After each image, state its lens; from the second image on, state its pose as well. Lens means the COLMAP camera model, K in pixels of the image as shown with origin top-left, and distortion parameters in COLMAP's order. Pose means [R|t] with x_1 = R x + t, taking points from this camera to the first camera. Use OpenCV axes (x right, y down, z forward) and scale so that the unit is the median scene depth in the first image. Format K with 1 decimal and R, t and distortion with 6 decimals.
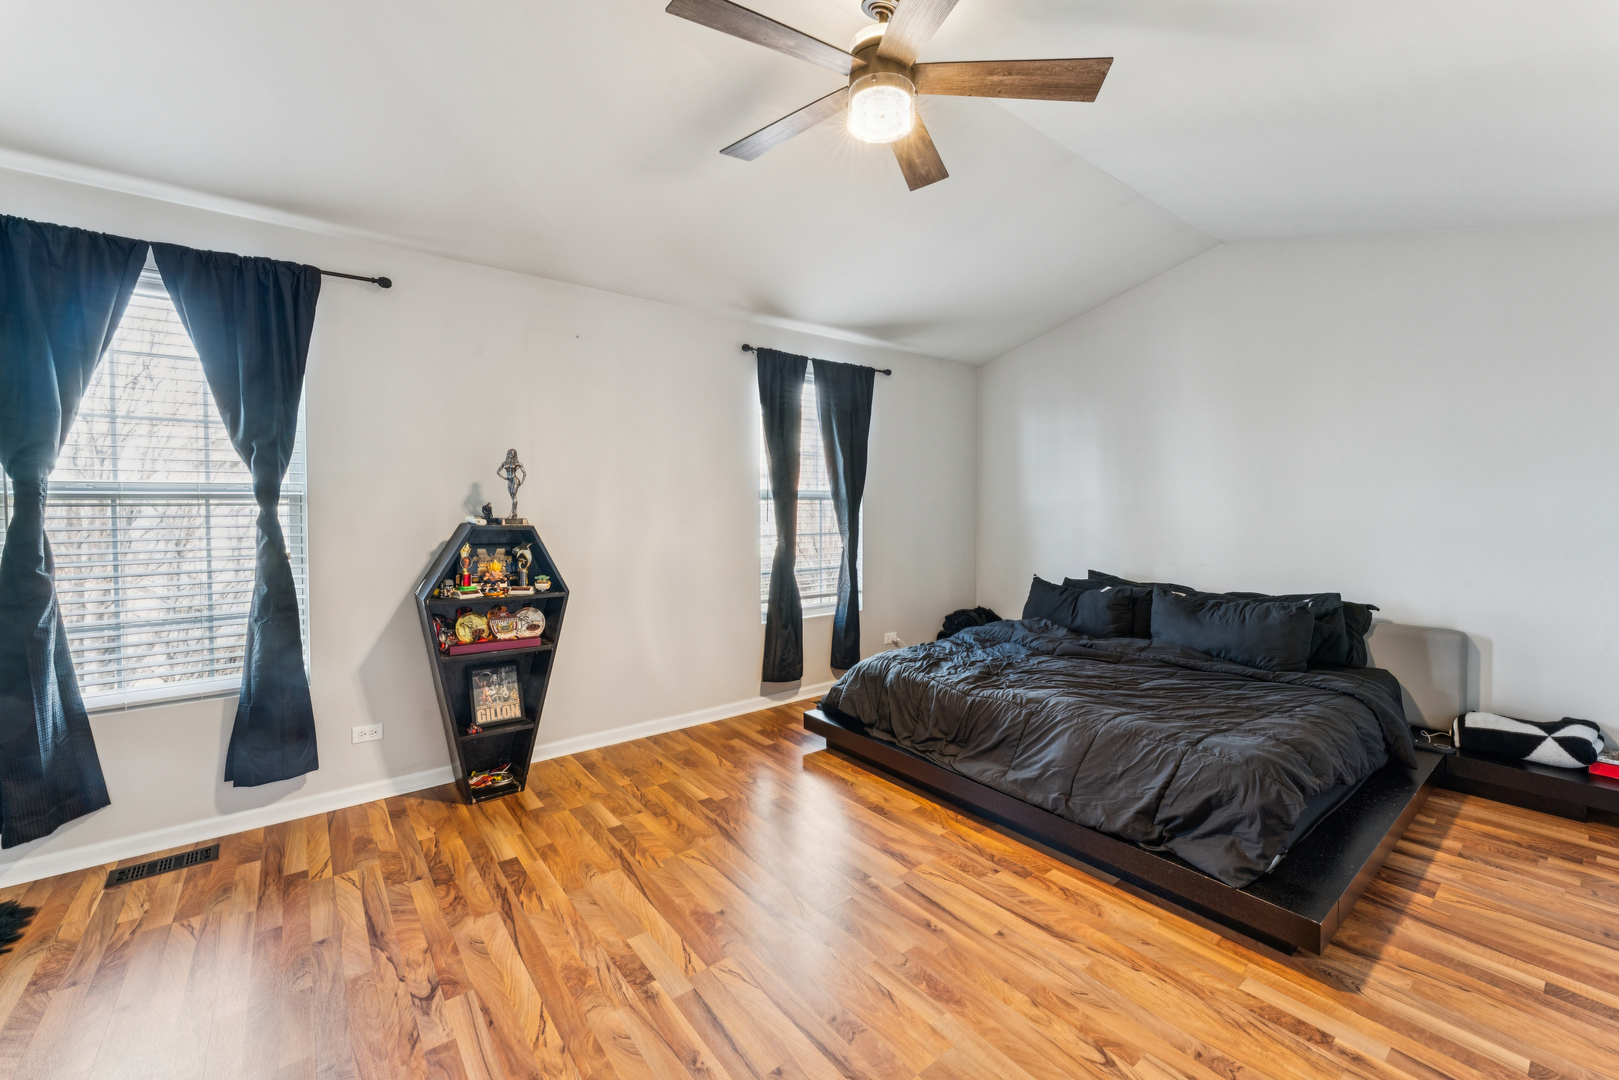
lens RADIAL K [[644.2, 0, 803.4], [0, 644.2, 520.5], [0, 0, 1]] dist [-0.000041, -0.000270]
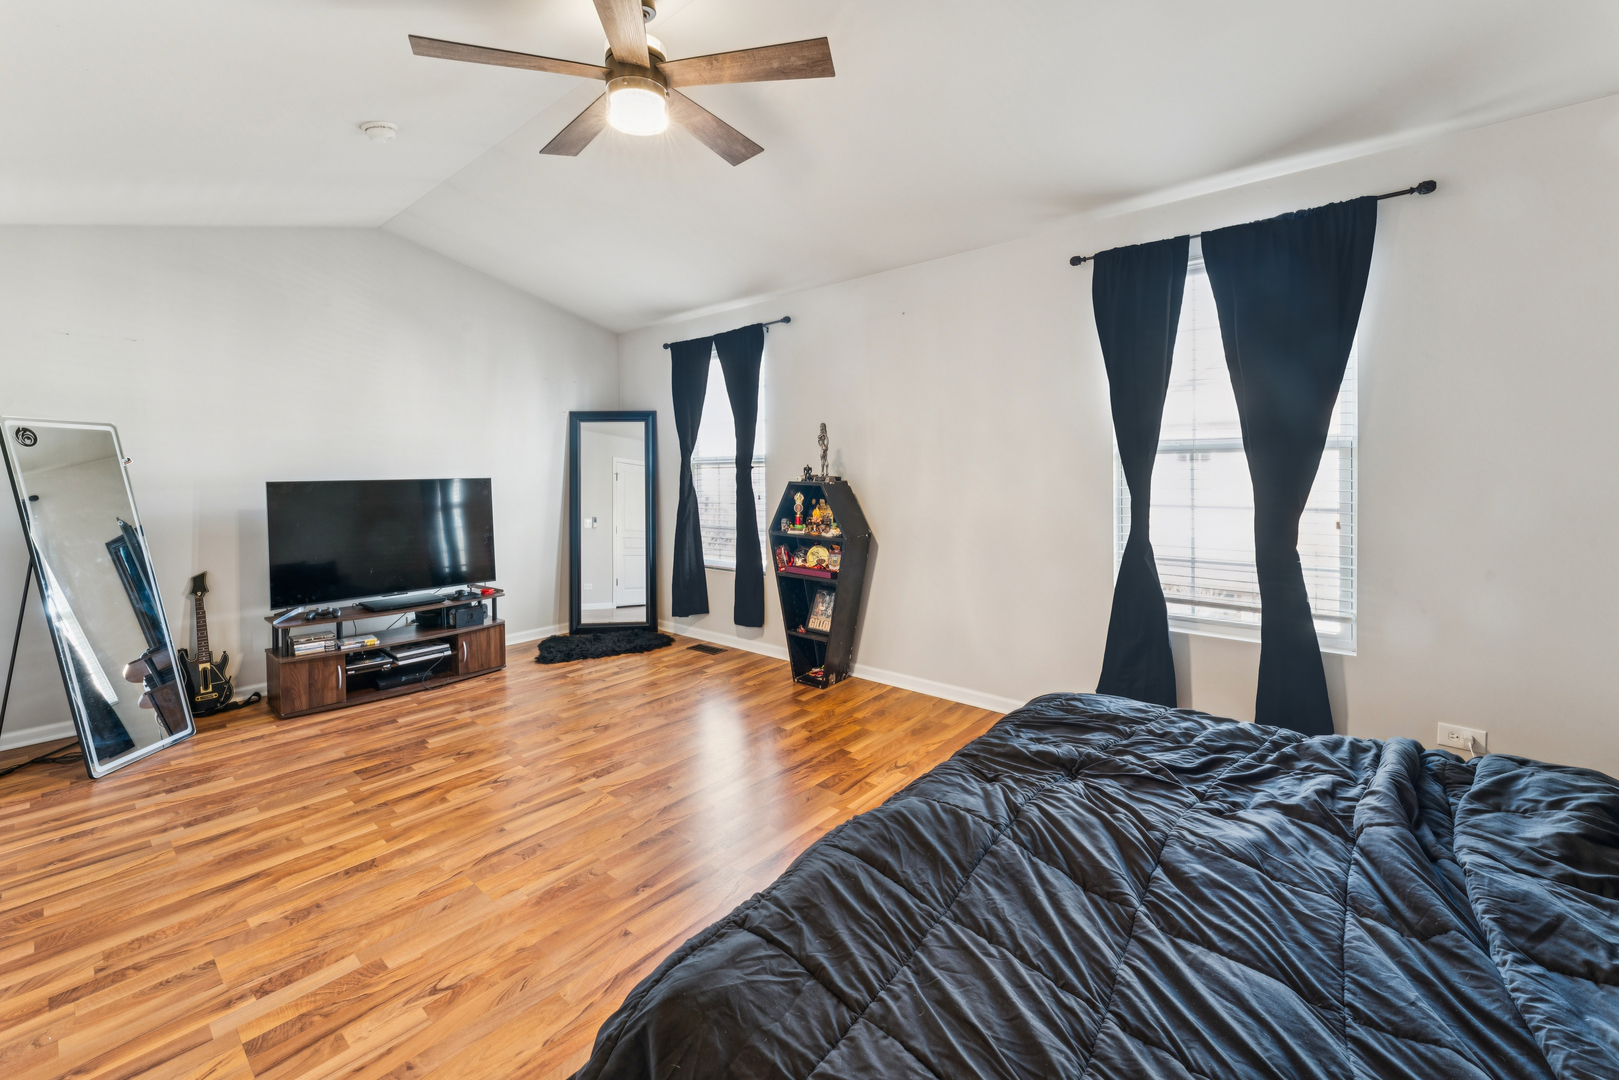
lens RADIAL K [[683.5, 0, 809.9], [0, 683.5, 462.2], [0, 0, 1]] dist [0.003344, 0.000361]
pose [[0.188784, -0.005998, -0.982000, 0.850316], [-0.008022, 0.999939, -0.007650, -0.019713], [0.981986, 0.009322, 0.188724, 0.678132]]
